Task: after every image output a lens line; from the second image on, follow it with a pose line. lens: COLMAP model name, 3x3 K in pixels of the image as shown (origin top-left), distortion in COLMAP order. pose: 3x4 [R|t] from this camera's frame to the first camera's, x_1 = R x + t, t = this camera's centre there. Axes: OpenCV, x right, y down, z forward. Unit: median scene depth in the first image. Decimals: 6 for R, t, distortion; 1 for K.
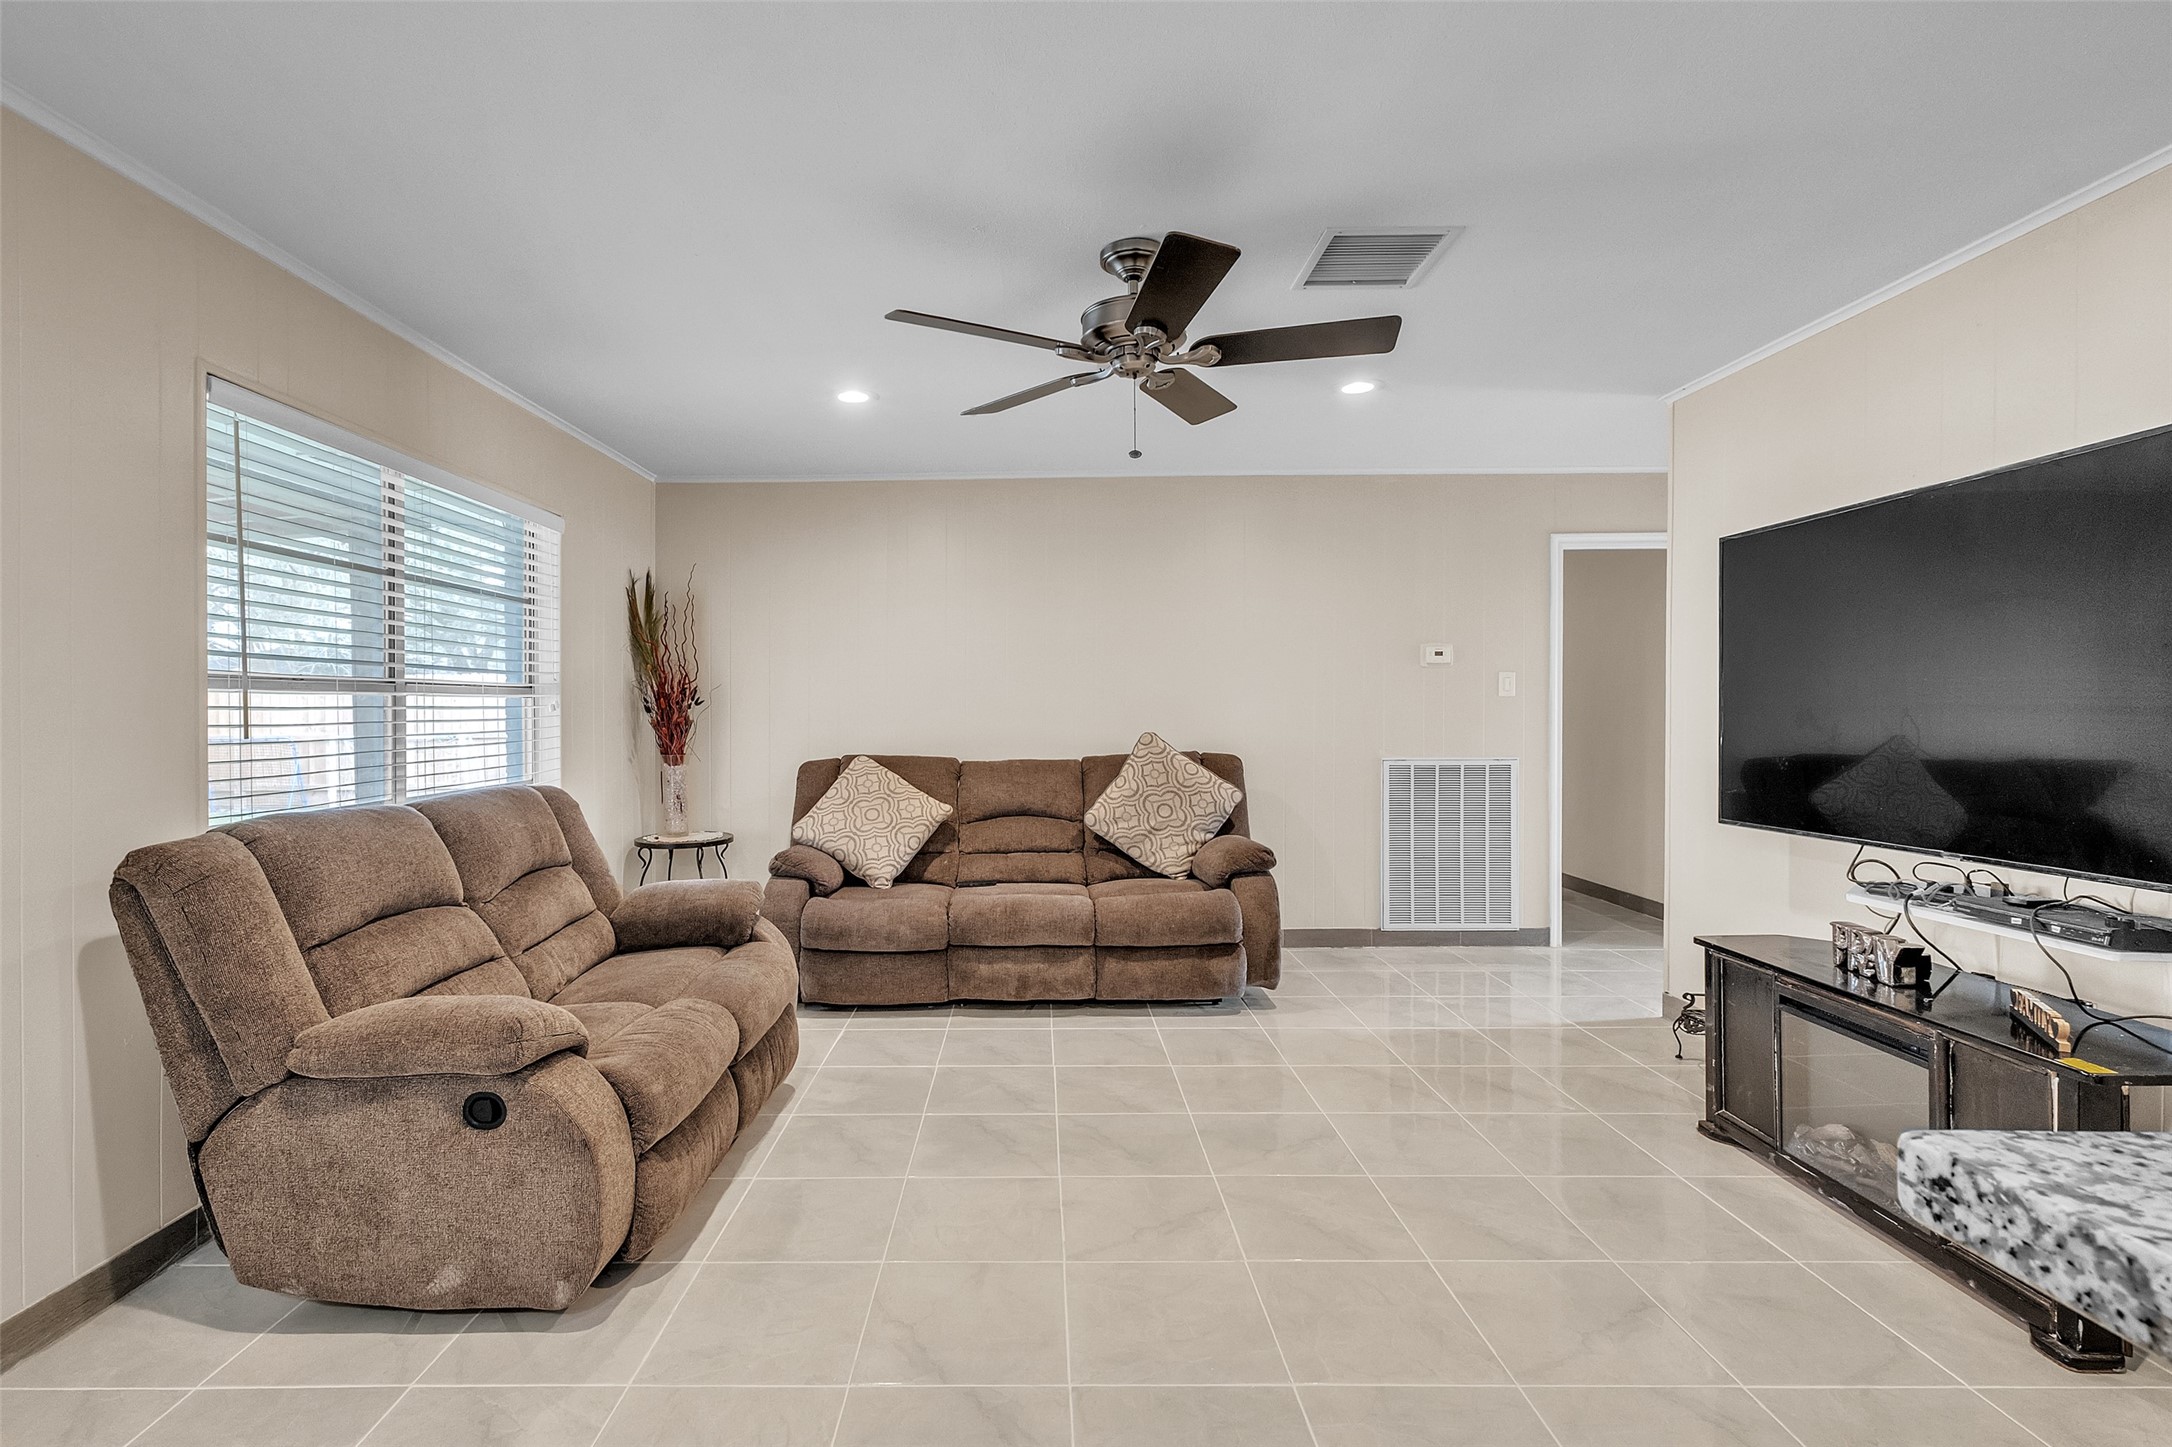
lens RADIAL K [[1020.4, 0, 1082.9], [0, 1020.4, 713.5], [0, 0, 1]] dist [-0.000745, 0.001103]
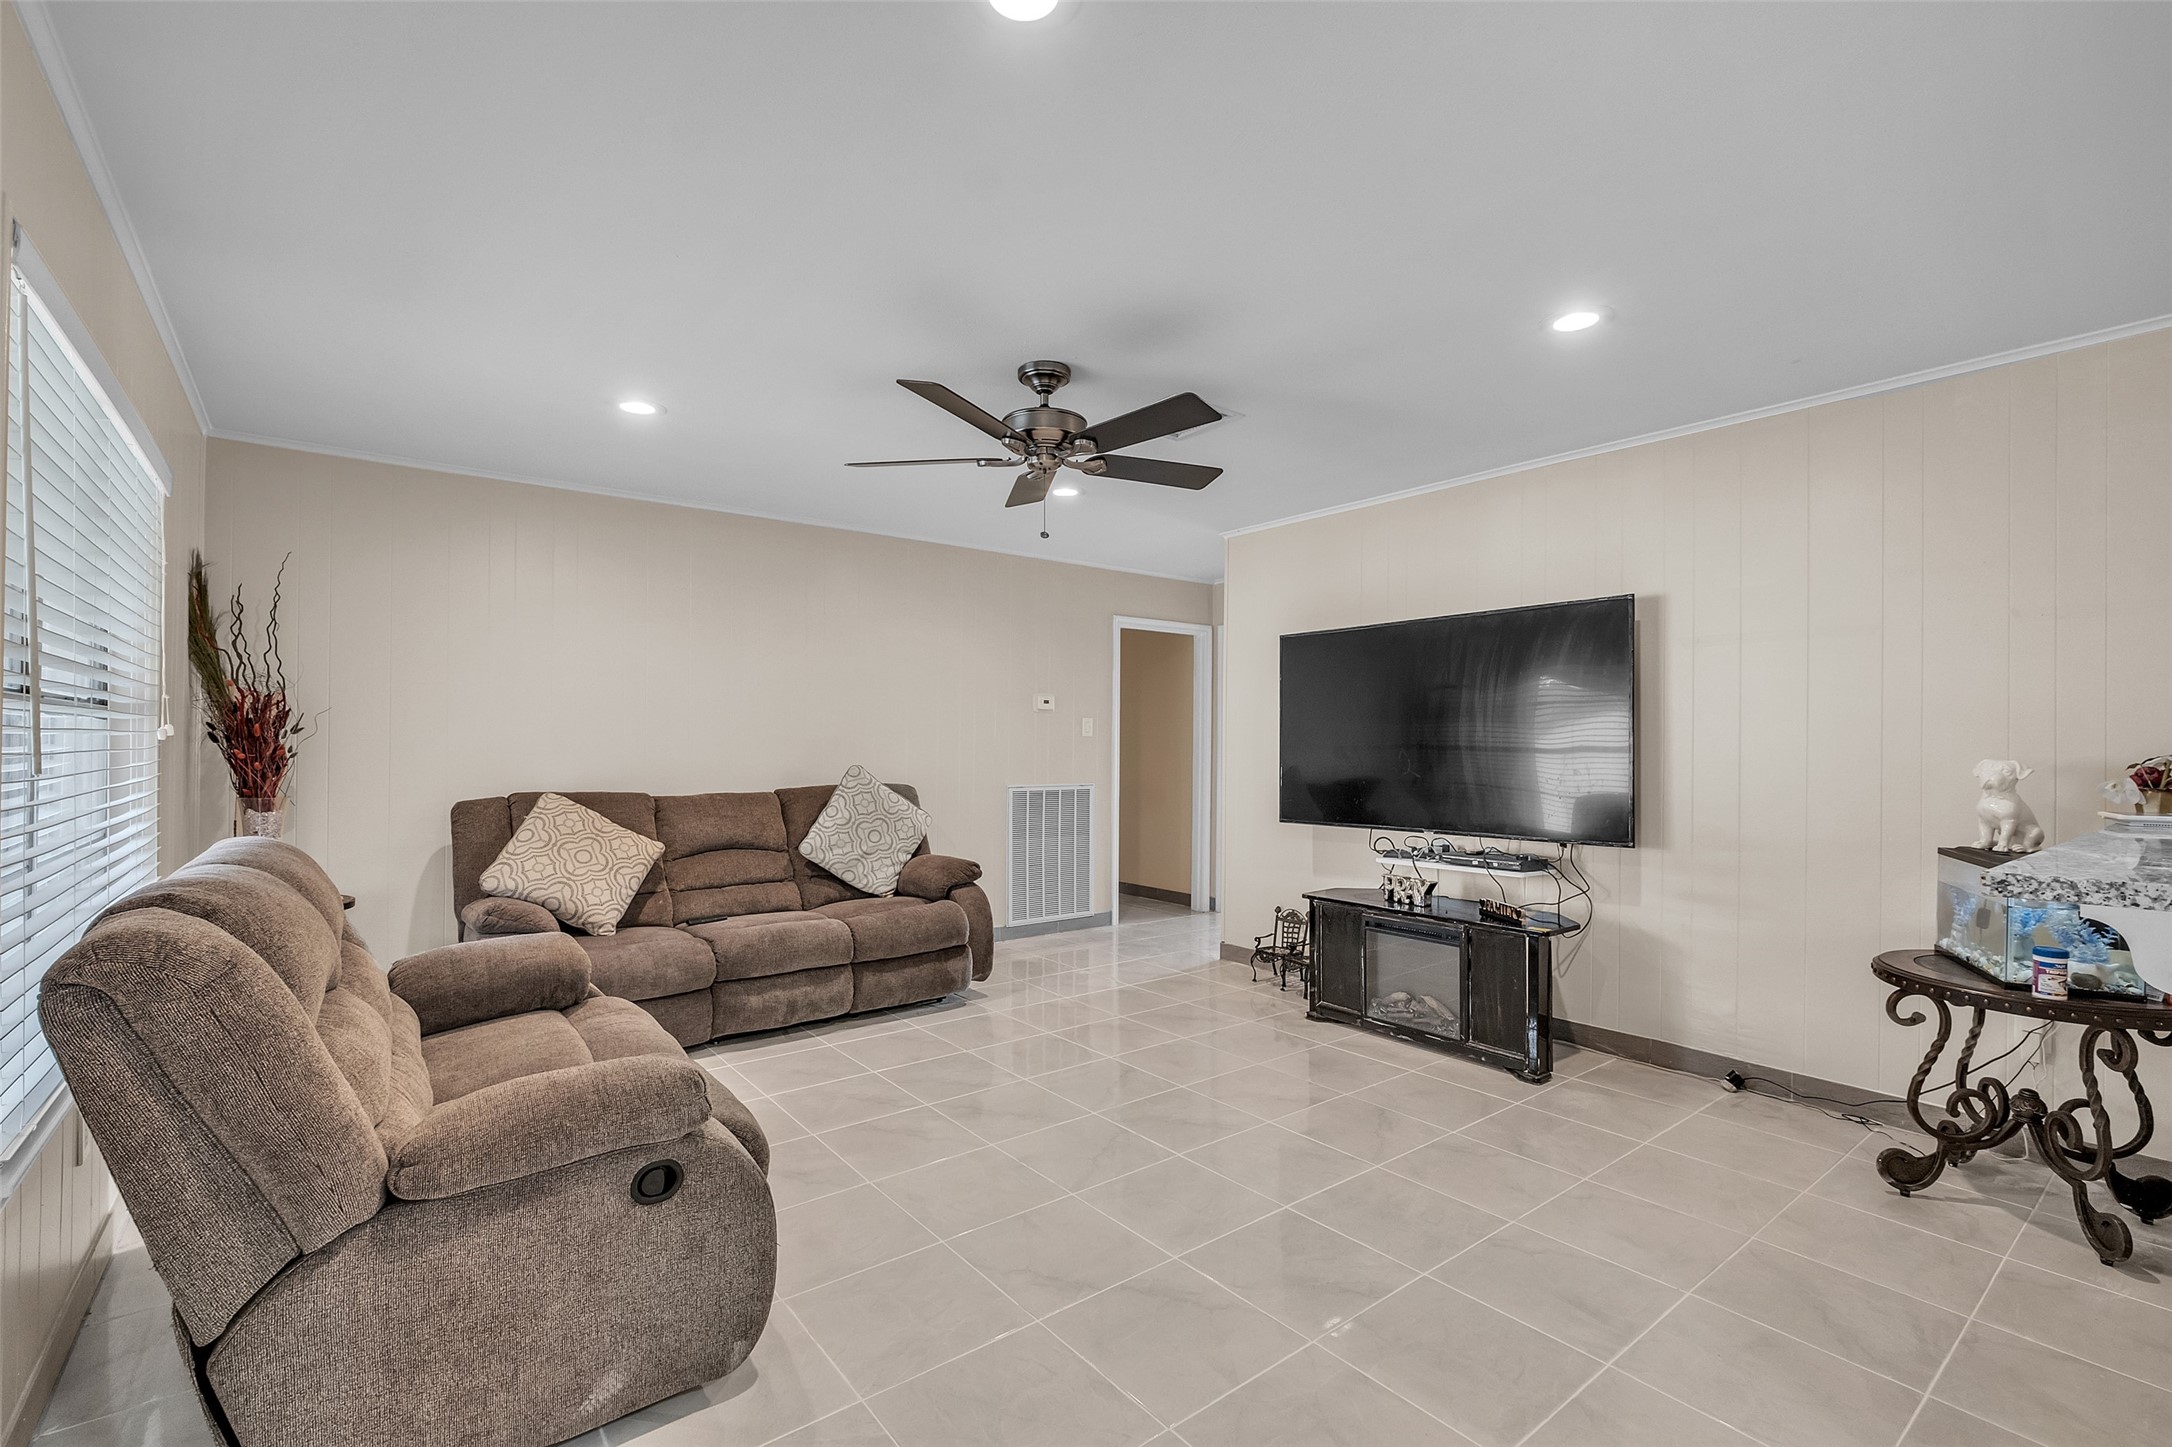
lens RADIAL K [[967.3, 0, 1092.7], [0, 967.3, 733.0], [0, 0, 1]] dist [0.000578, 0.000273]
pose [[0.774174, 0.016560, 0.632756, -0.445069], [-0.005532, 0.999797, -0.019398, 0.003364], [-0.632949, 0.011516, 0.774108, 0.046864]]
